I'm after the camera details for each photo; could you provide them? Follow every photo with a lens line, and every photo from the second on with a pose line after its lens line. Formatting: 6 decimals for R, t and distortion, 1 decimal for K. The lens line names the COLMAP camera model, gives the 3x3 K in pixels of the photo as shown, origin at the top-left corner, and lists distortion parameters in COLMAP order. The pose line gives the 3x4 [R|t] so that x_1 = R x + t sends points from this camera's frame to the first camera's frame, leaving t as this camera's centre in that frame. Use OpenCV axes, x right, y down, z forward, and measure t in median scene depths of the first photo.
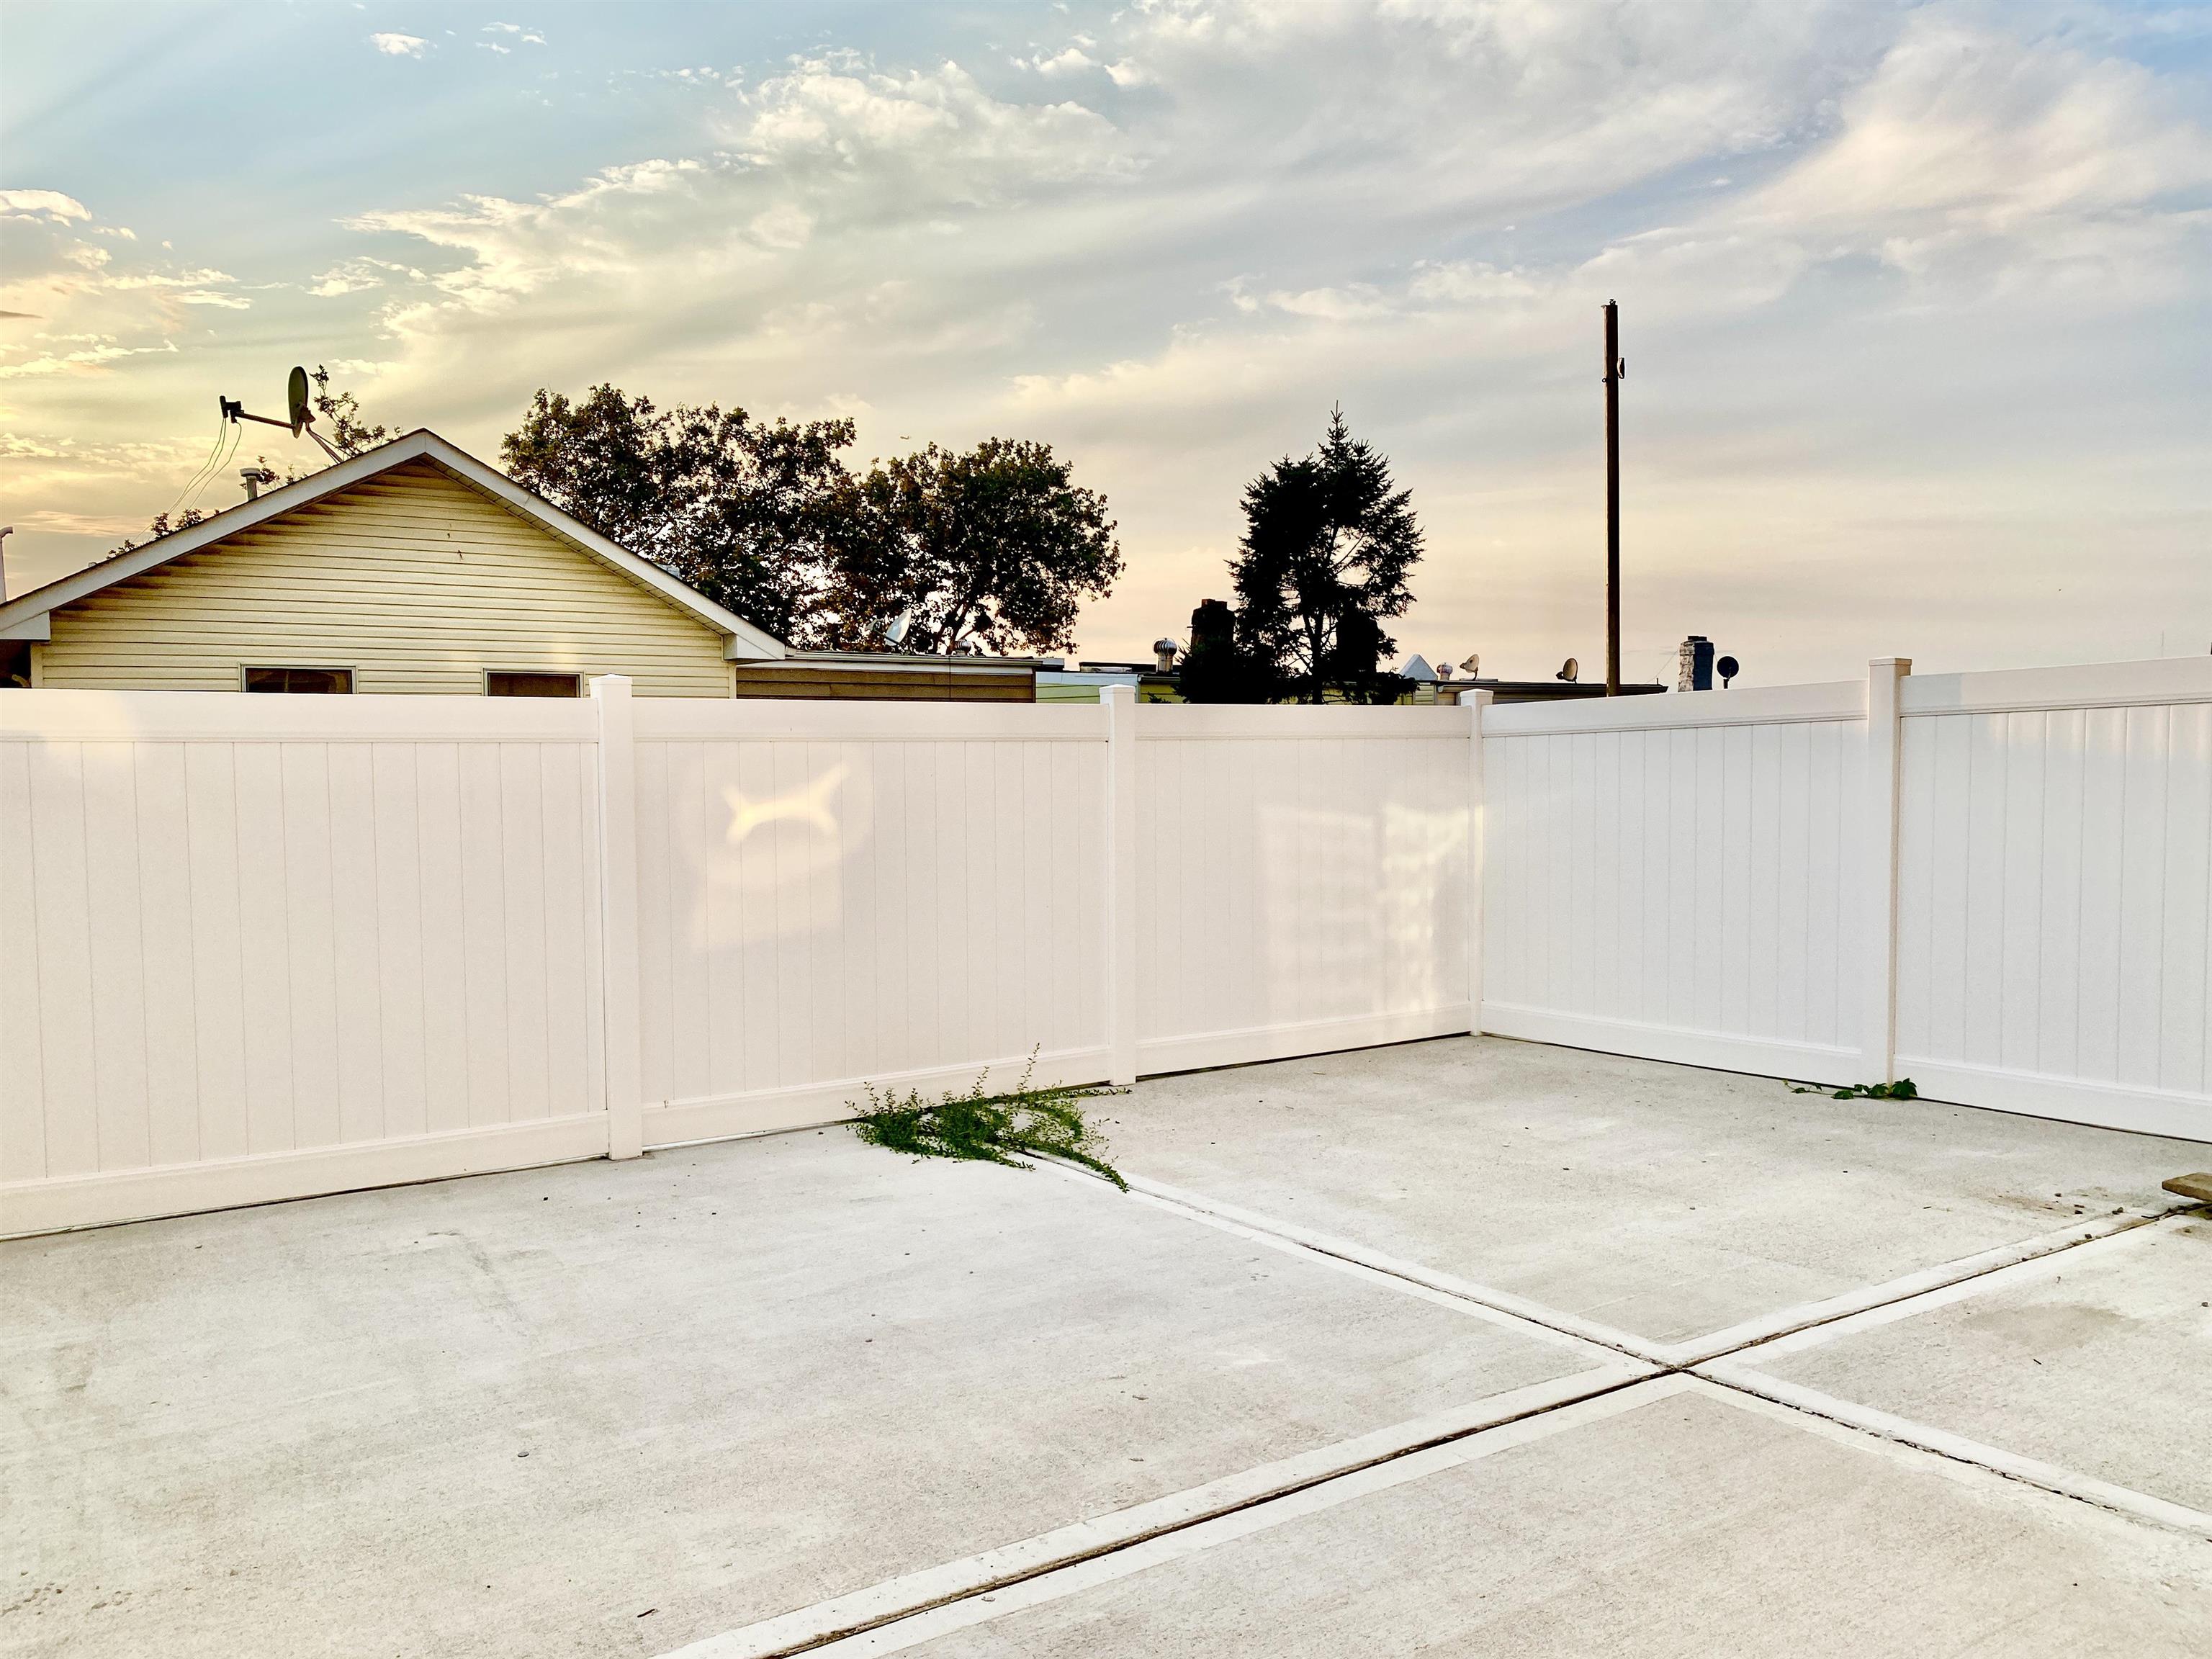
lens RADIAL K [[1655.6, 0, 1106.0], [0, 1655.6, 886.5], [0, 0, 1]] dist [0.020744, -0.014959]
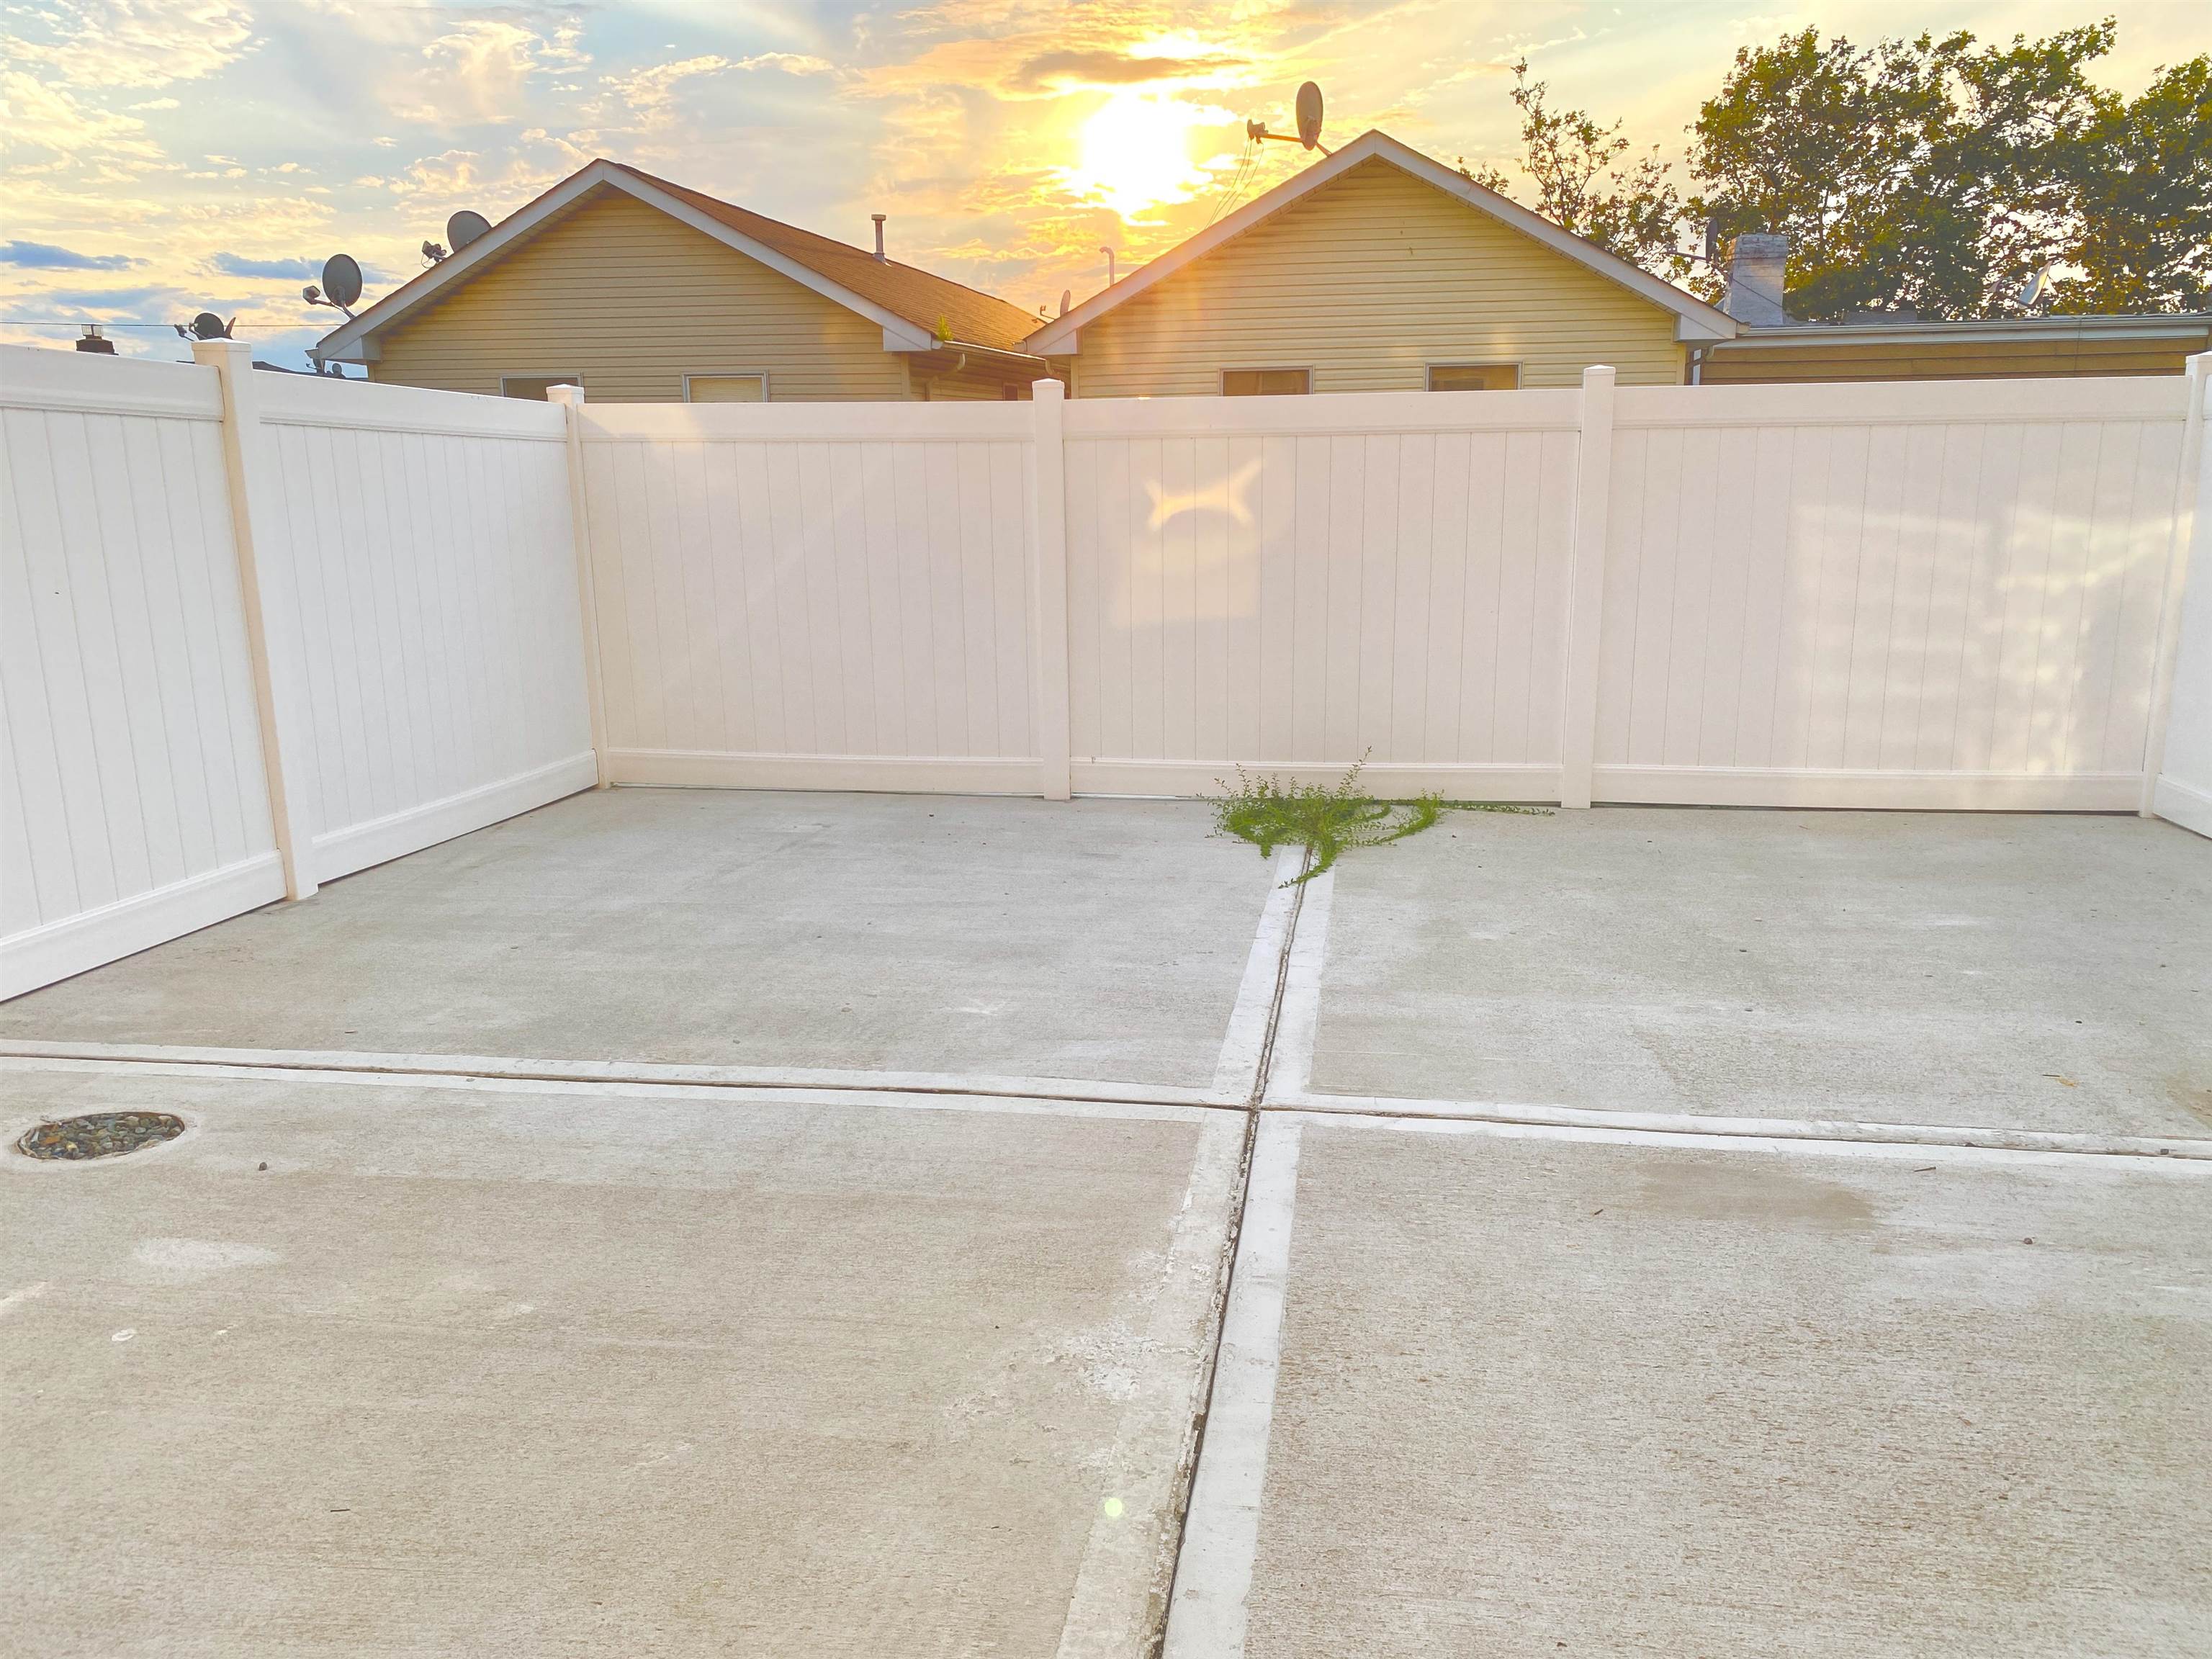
lens RADIAL K [[1668.2, 0, 1140.0], [0, 1668.2, 829.2], [0, 0, 1]] dist [0.064071, -0.078019]
pose [[0.747241, 0.144275, -0.648704, 0.518963], [-0.048281, 0.985356, 0.163533, -0.012795], [0.662798, -0.090879, 0.743263, 0.149250]]
